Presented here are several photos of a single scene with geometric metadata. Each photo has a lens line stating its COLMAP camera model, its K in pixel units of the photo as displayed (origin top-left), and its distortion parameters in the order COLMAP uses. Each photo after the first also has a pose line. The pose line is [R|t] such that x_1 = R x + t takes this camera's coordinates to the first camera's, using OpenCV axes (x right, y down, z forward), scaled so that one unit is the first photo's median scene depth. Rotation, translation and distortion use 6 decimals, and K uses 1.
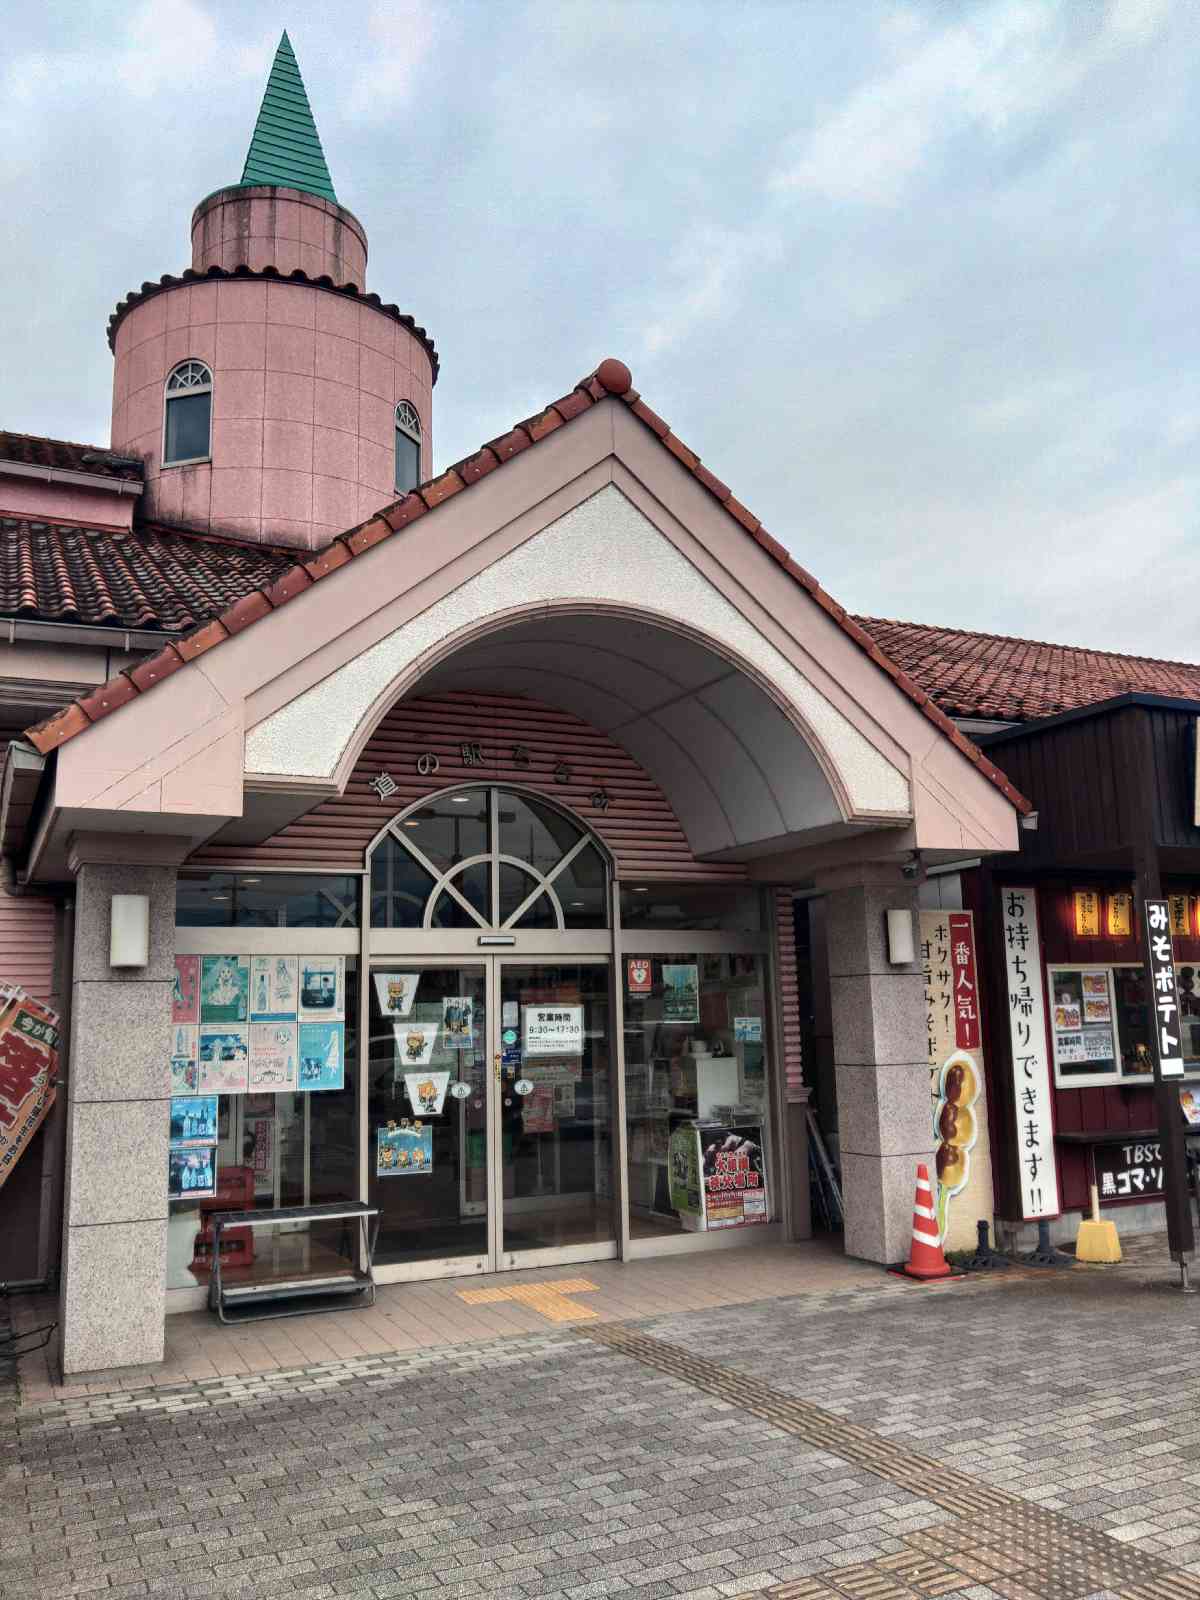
lens RADIAL K [[1277.8, 0, 600.0], [0, 1277.8, 800.0], [0, 0, 1]] dist [-0.011453, 0.003998]
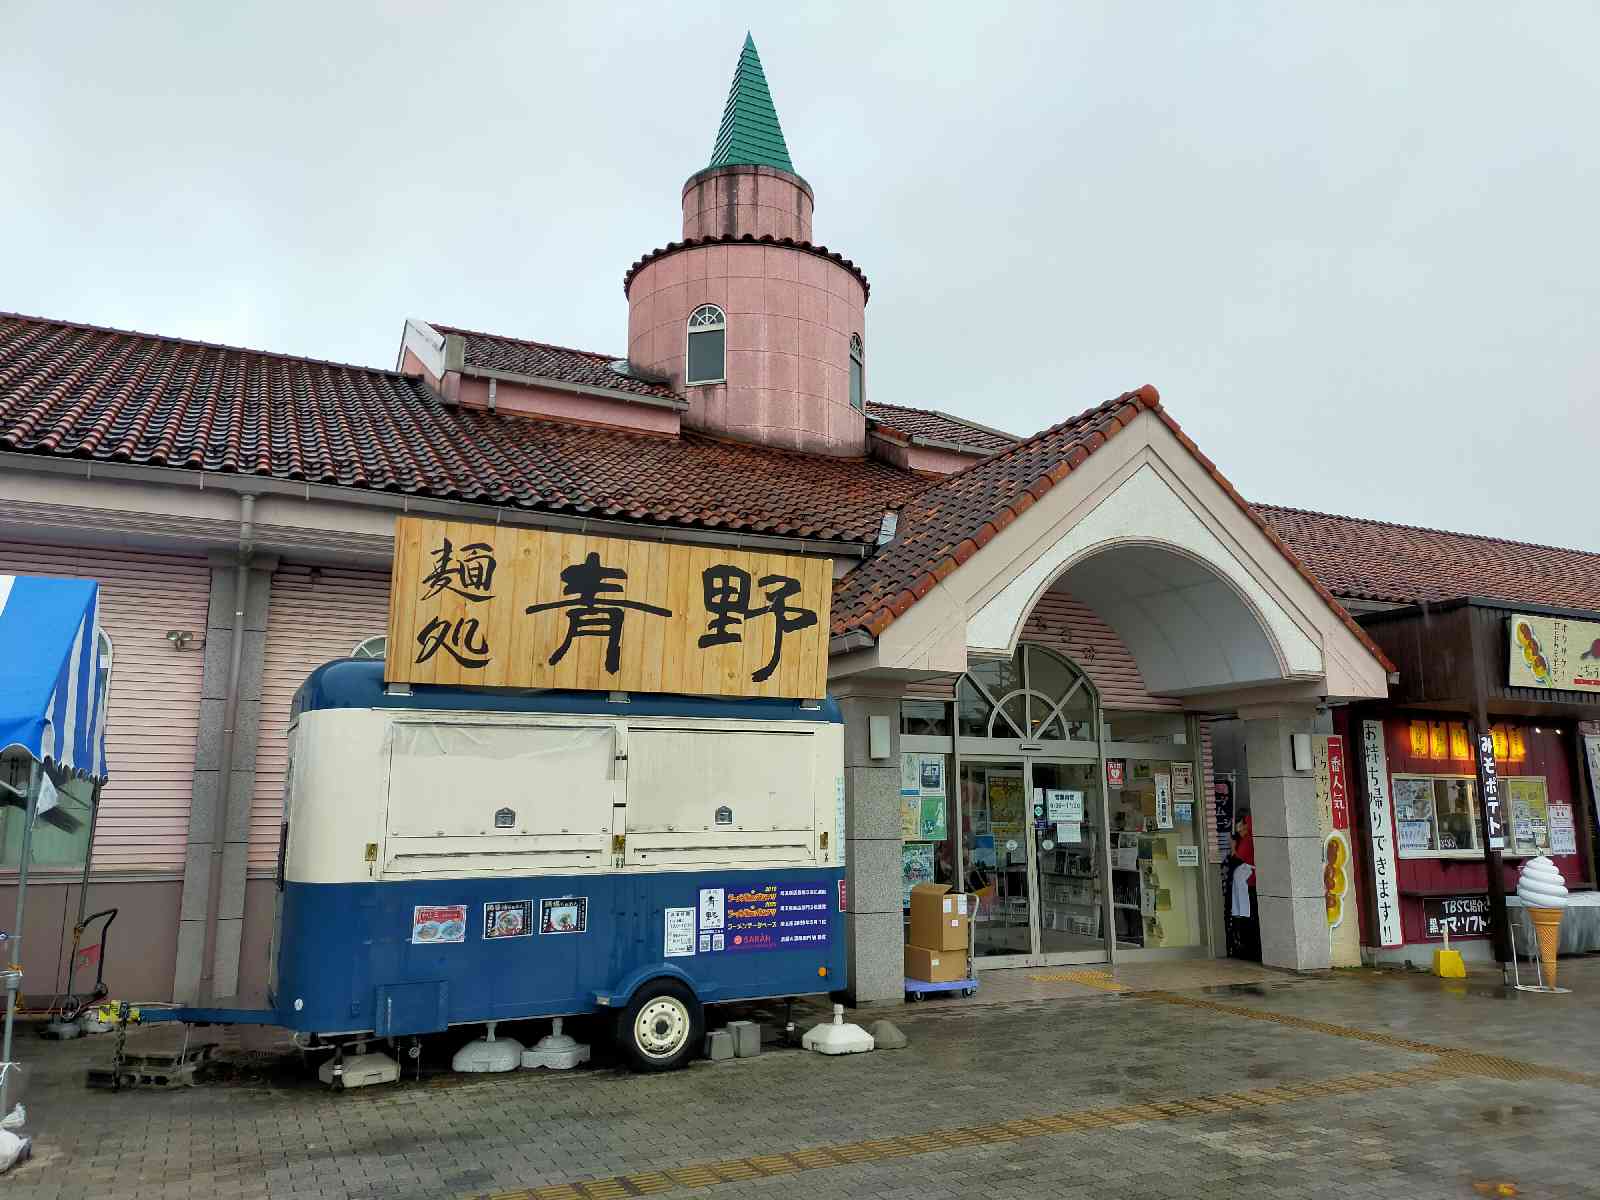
lens RADIAL K [[1203.6, 0, 800.2], [0, 1203.6, 584.2], [0, 0, 1]] dist [0.096586, -0.106490]
pose [[0.999716, 0.023827, 0.000953, -0.364799], [-0.023806, 0.999554, -0.018009, -0.051028], [-0.001382, 0.017981, 0.999837, -0.445271]]
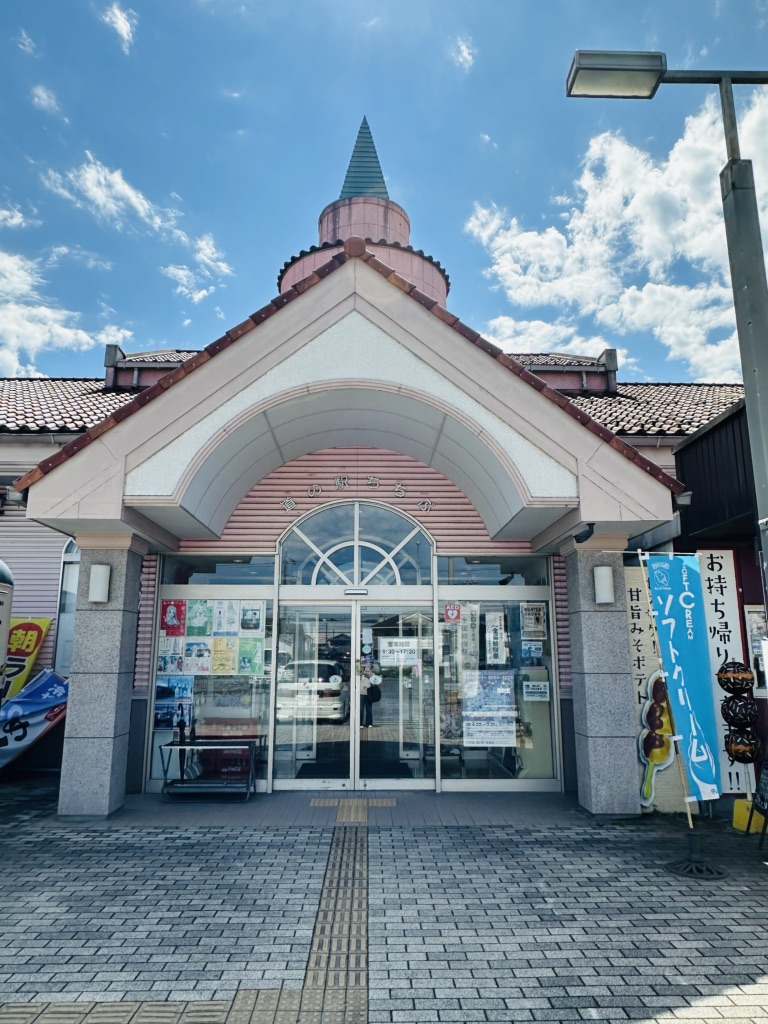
lens RADIAL K [[699.9, 0, 384.0], [0, 699.9, 512.0], [0, 0, 1]] dist [0.002357, -0.004835]
pose [[0.904051, -0.062023, -0.422900, 0.354364], [0.048587, 0.997915, -0.042490, 0.046252], [0.424654, 0.017866, 0.905180, 0.175581]]
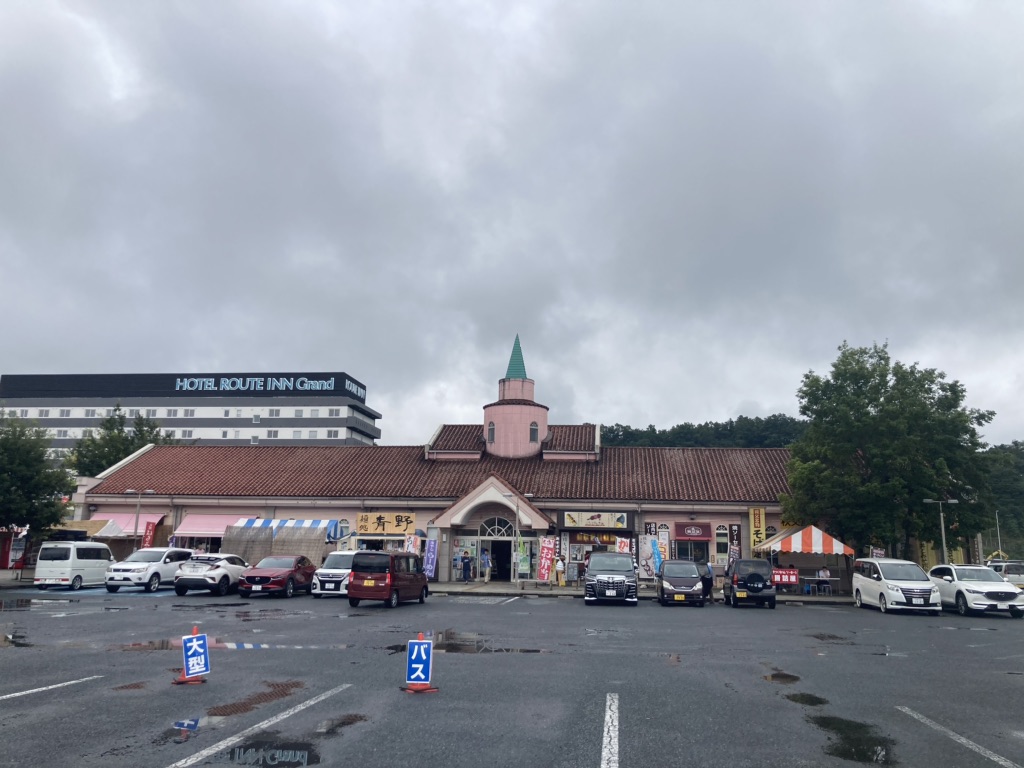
lens RADIAL K [[817.8, 0, 513.0], [0, 817.8, 337.9], [0, 0, 1]] dist [-0.011453, 0.003998]
pose [[0.830412, -0.099989, -0.548103, 2.829290], [0.058123, 0.993944, -0.093261, -0.624220], [0.554109, 0.045588, 0.831195, -3.096705]]
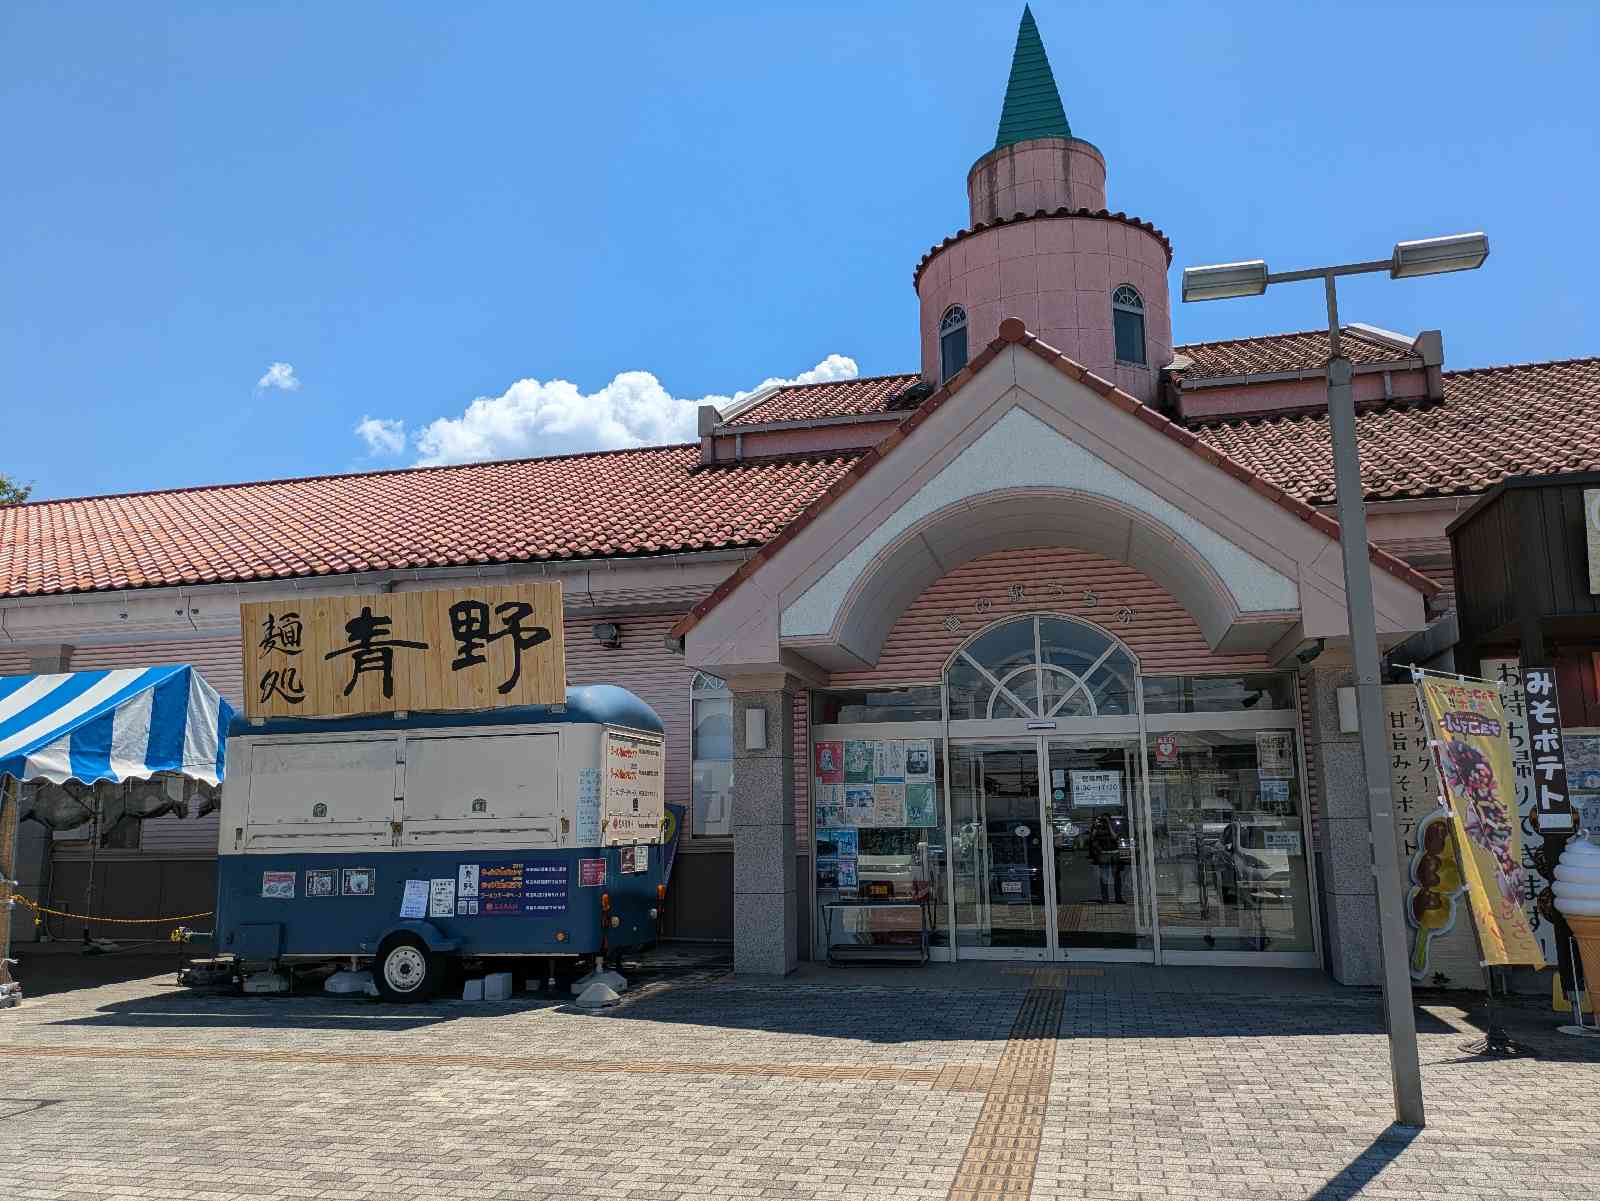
lens RADIAL K [[1189.7, 0, 805.8], [0, 1189.7, 623.5], [0, 0, 1]] dist [0.069246, -0.089339]
pose [[0.763958, -0.091321, -0.638772, 0.570746], [0.105051, 0.994330, -0.016514, -0.006170], [0.636658, -0.054487, 0.769219, -0.163634]]
